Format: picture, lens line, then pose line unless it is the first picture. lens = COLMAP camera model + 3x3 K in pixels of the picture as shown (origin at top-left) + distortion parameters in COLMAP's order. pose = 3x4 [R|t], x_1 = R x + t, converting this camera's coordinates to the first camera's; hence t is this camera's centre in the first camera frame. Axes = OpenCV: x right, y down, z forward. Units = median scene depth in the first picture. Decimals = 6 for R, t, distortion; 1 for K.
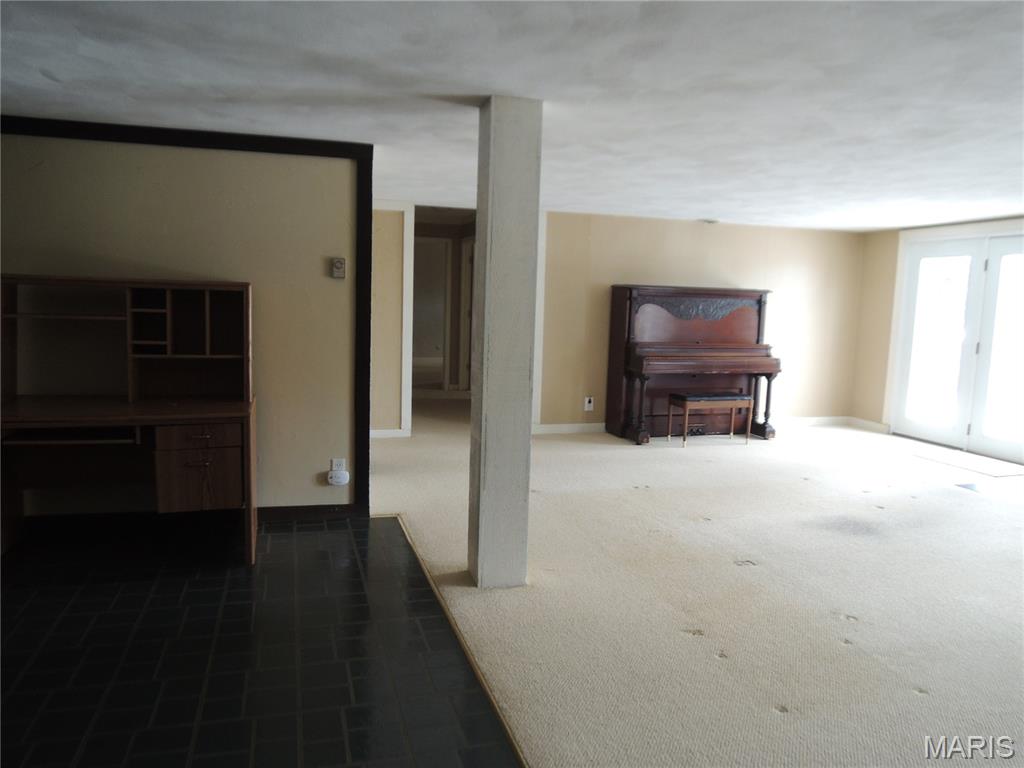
lens RADIAL K [[728.8, 0, 512.7], [0, 728.8, 386.5], [0, 0, 1]] dist [-0.019054, -0.003585]
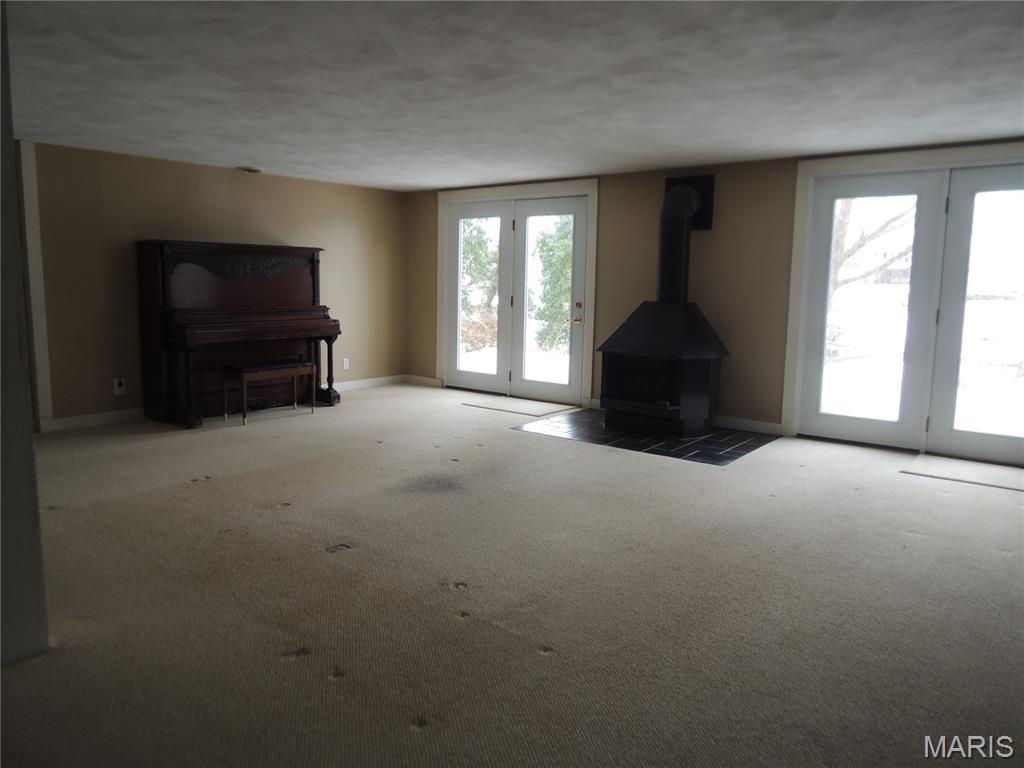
lens RADIAL K [[728.8, 0, 512.4], [0, 728.8, 383.9], [0, 0, 1]] dist [-0.019054, -0.003585]
pose [[0.819972, -0.094594, 0.564534, 0.009368], [0.073137, 0.995481, 0.060575, 0.004976], [-0.567713, -0.008382, 0.823184, 0.102517]]
